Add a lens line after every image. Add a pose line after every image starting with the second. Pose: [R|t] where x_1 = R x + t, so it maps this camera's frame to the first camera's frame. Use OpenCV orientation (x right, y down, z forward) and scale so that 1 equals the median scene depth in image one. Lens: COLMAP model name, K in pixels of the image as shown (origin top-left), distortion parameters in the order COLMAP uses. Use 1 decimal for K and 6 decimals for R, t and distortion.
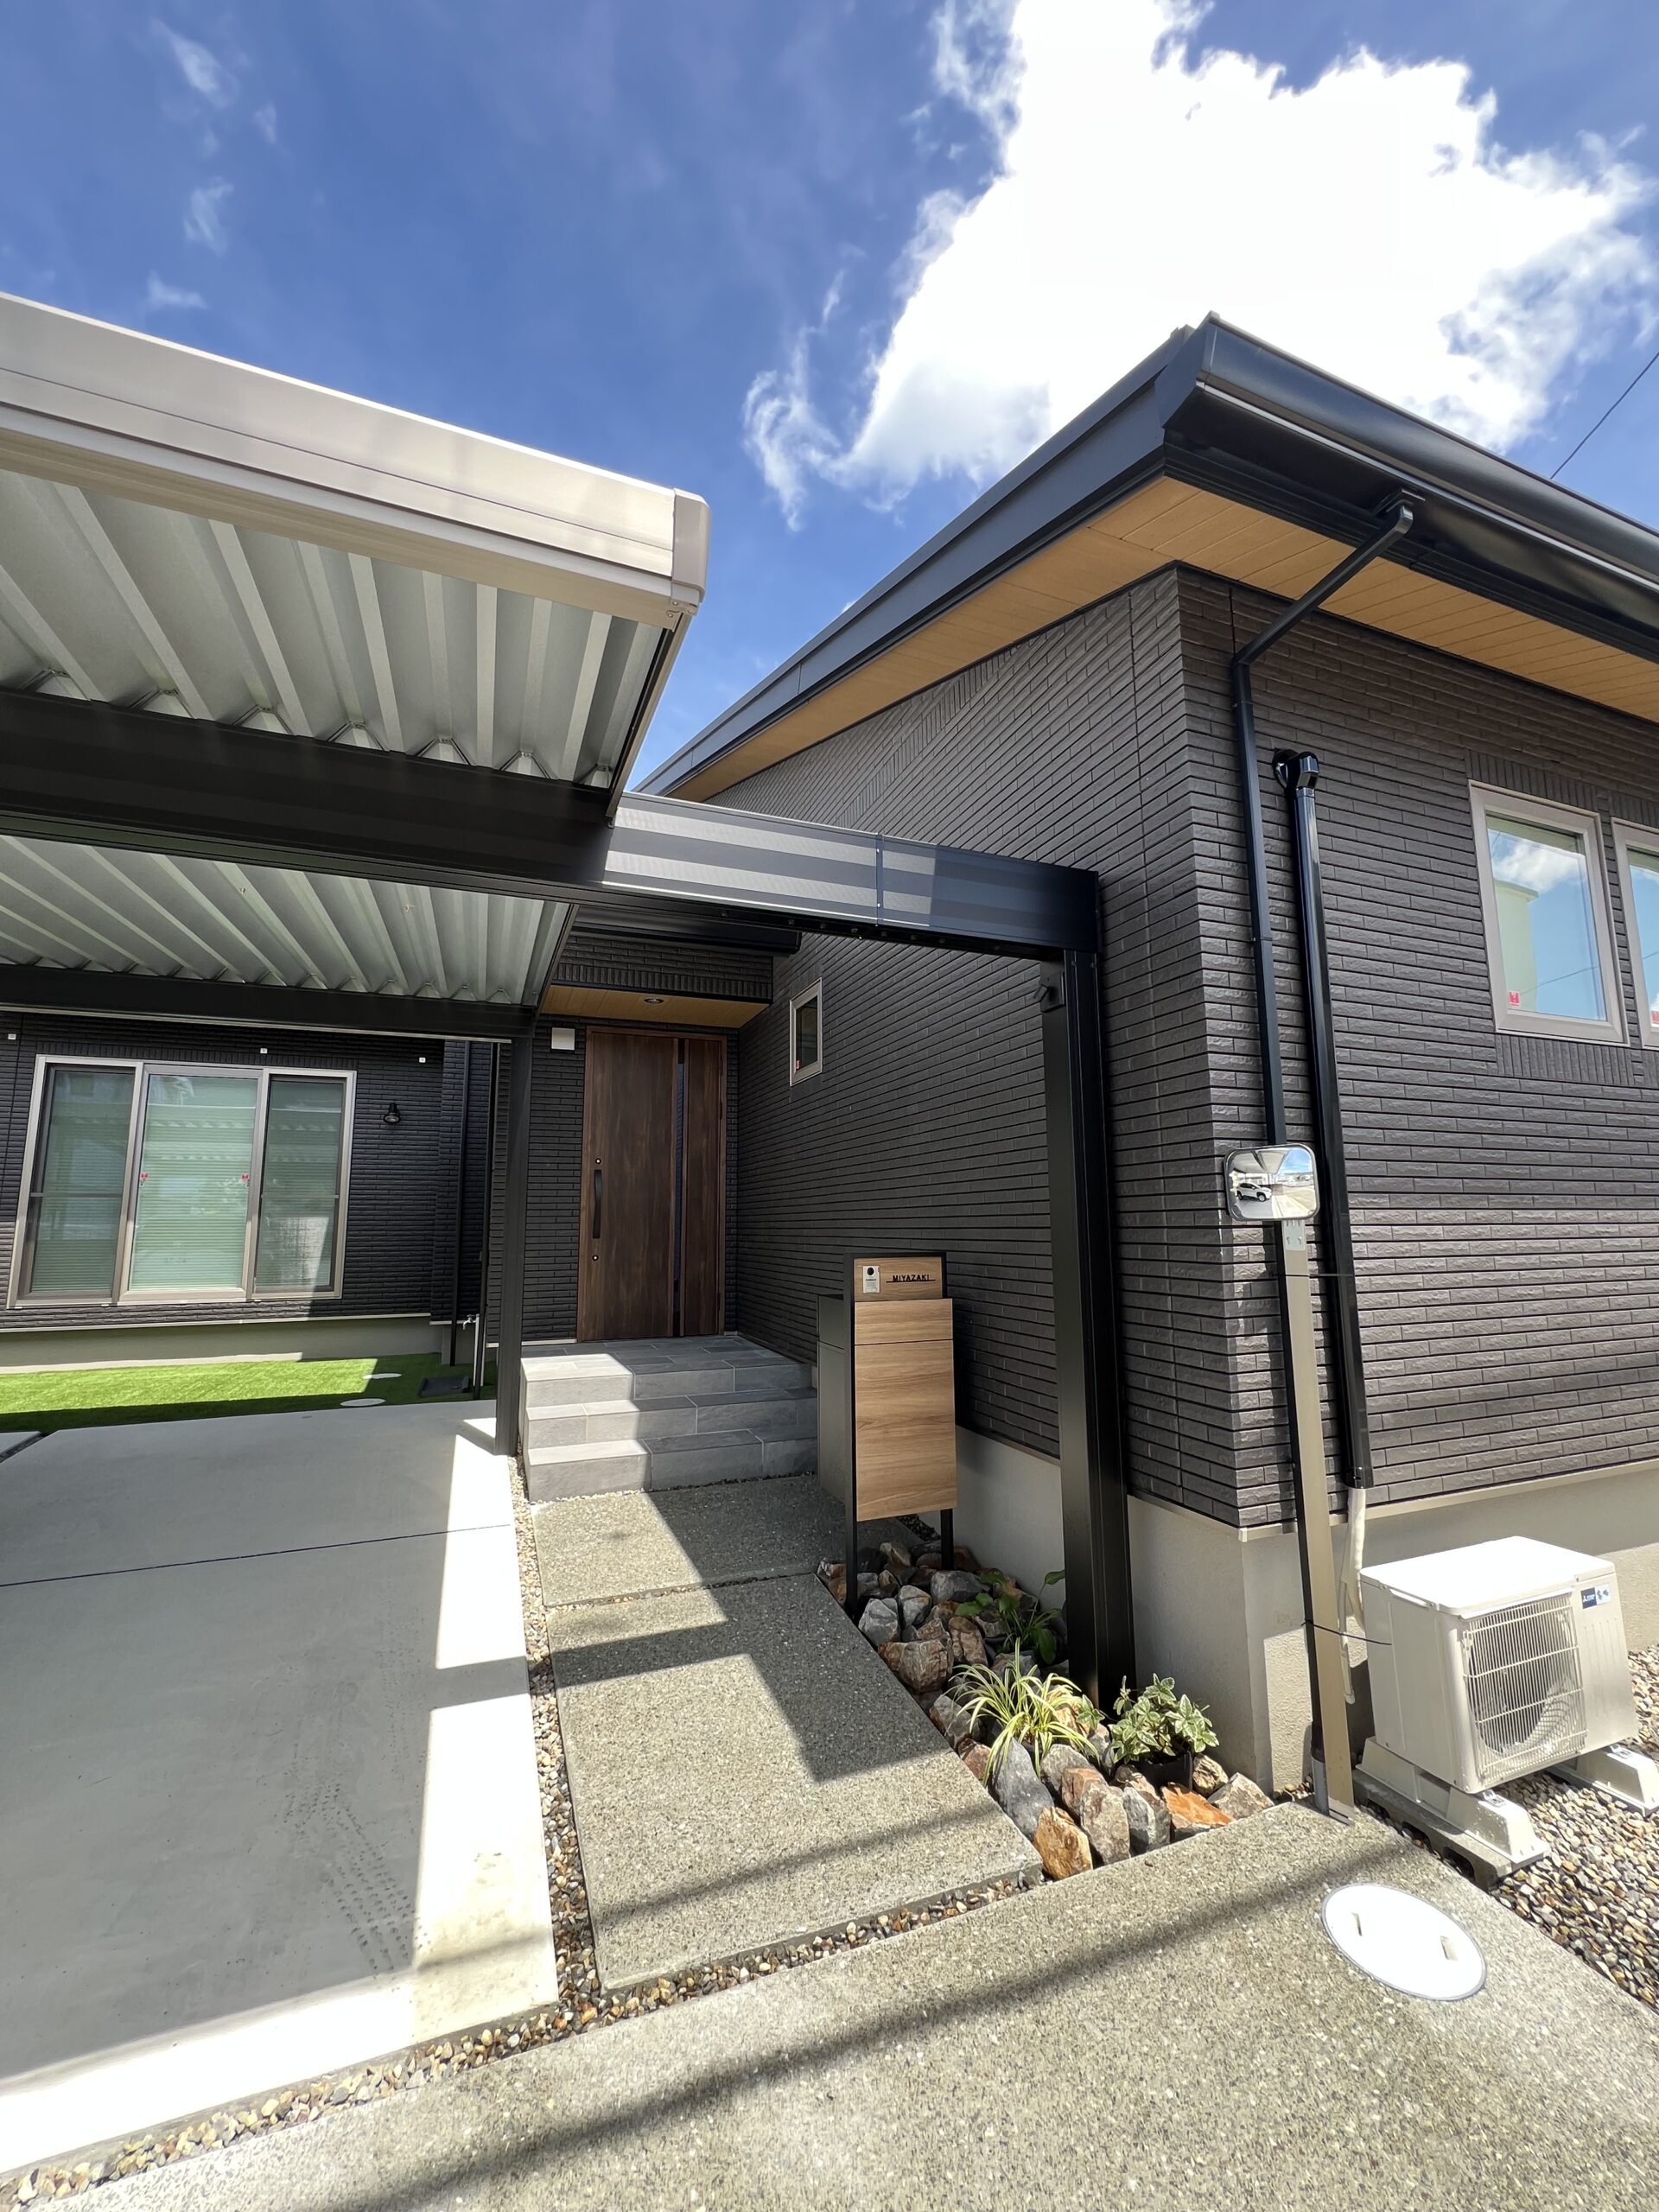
lens RADIAL K [[881.1, 0, 829.5], [0, 881.1, 1106.0], [0, 0, 1]] dist [0.000247, 0.001049]
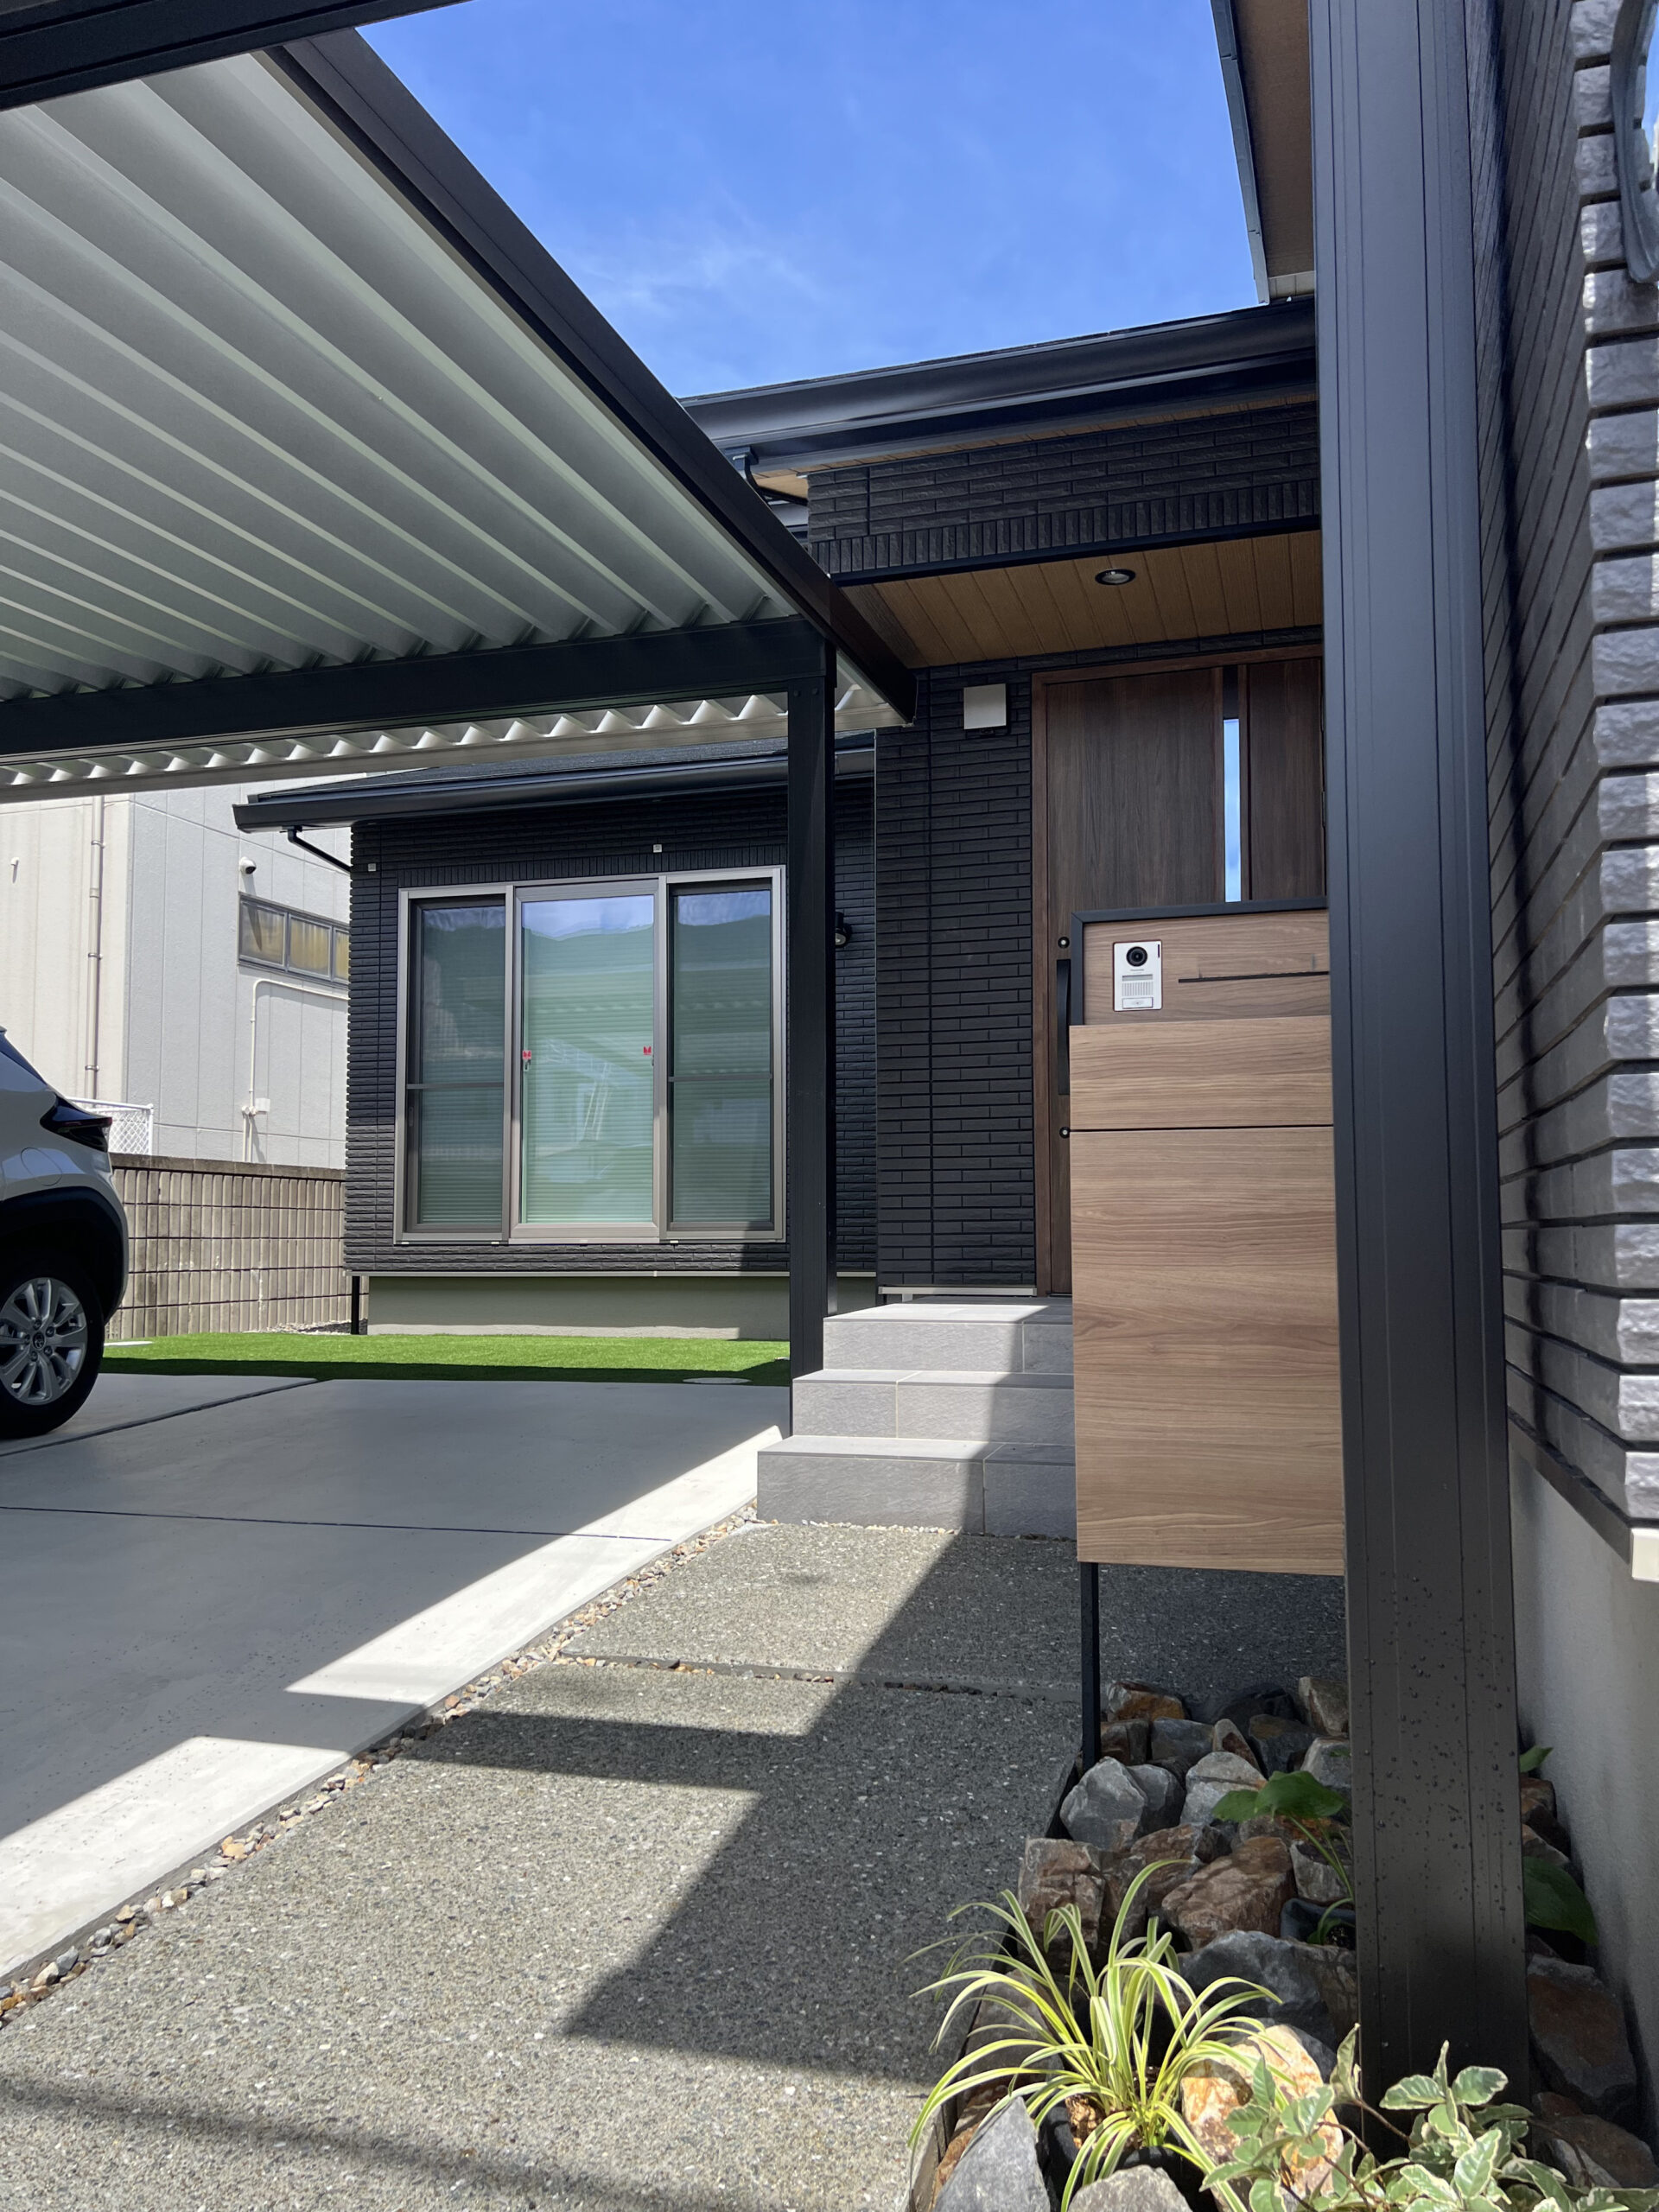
lens RADIAL K [[1645.7, 0, 829.5], [0, 1645.7, 1106.0], [0, 0, 1]] dist [0.084337, -0.078460]
pose [[0.790575, -0.044606, -0.610739, 0.513577], [0.082155, 0.996053, 0.033598, 0.291846], [0.606830, -0.076737, 0.791119, 0.445583]]
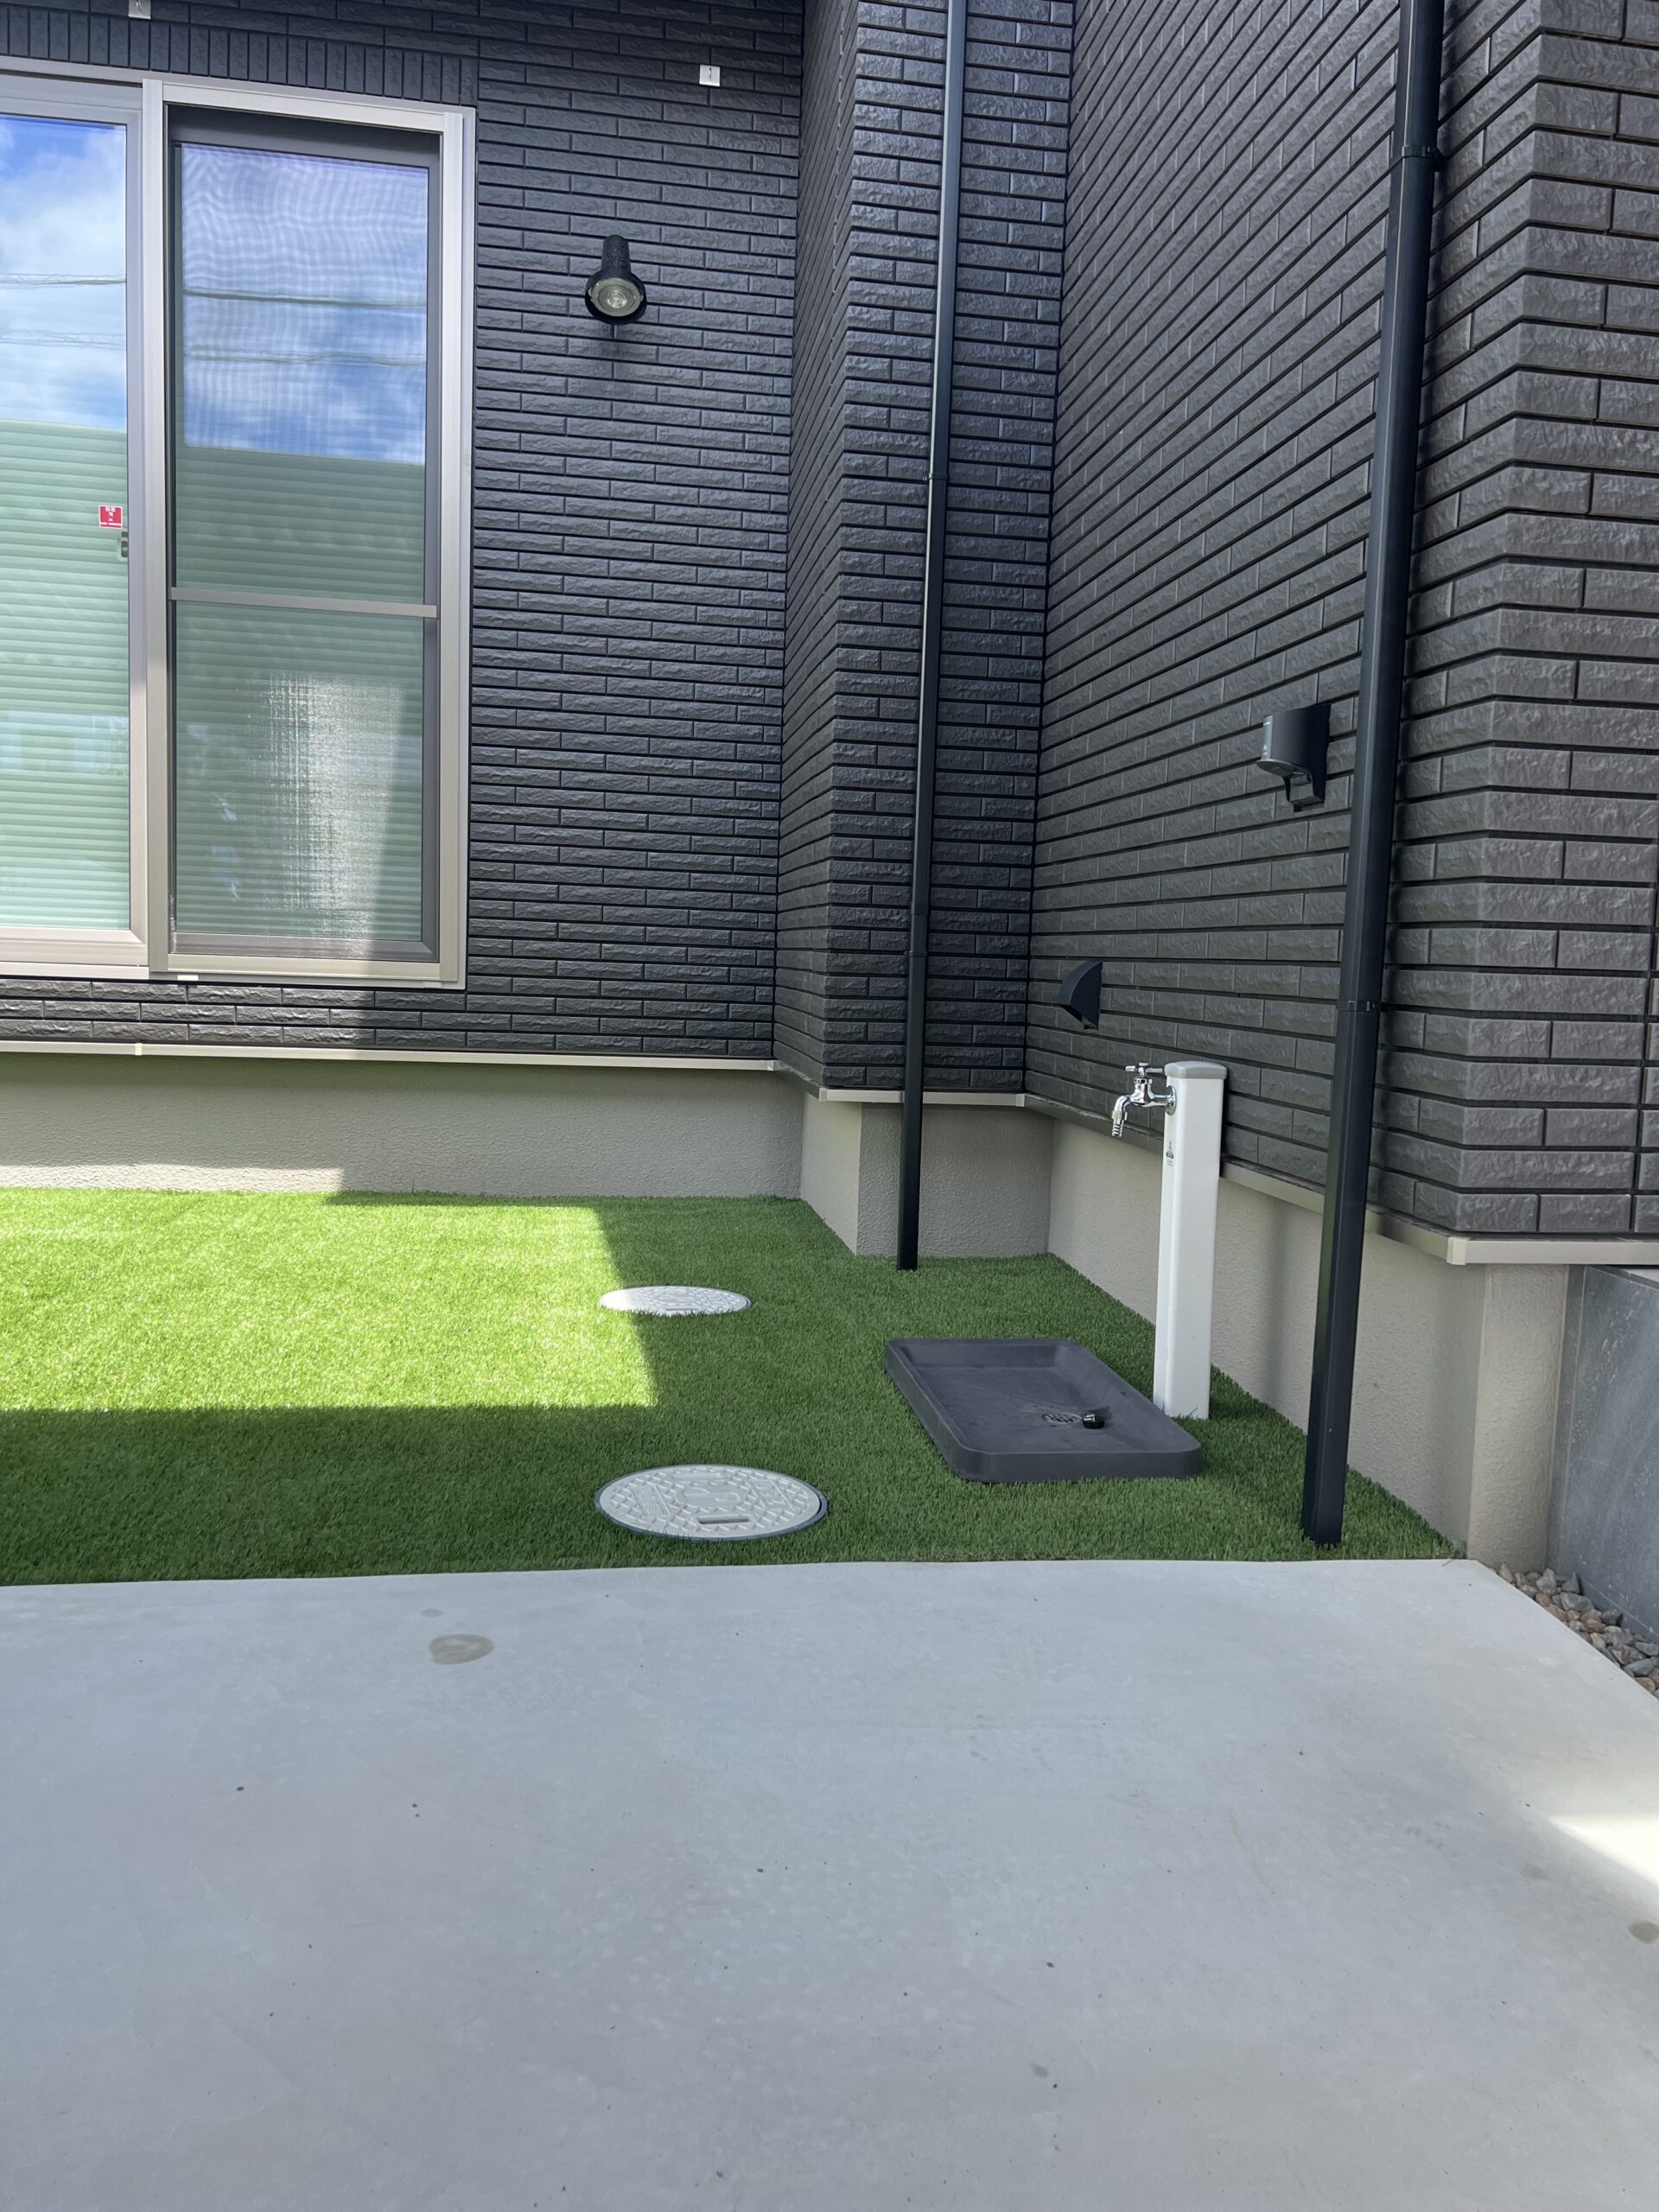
lens RADIAL K [[1630.0, 0, 829.5], [0, 1630.0, 1106.0], [0, 0, 1]] dist [-0.004216, -0.002144]
pose [[0.974713, 0.061396, -0.214860, -1.073822], [-0.011718, 0.974236, 0.225228, 0.446832], [0.223152, -0.217015, 0.950320, 1.735141]]
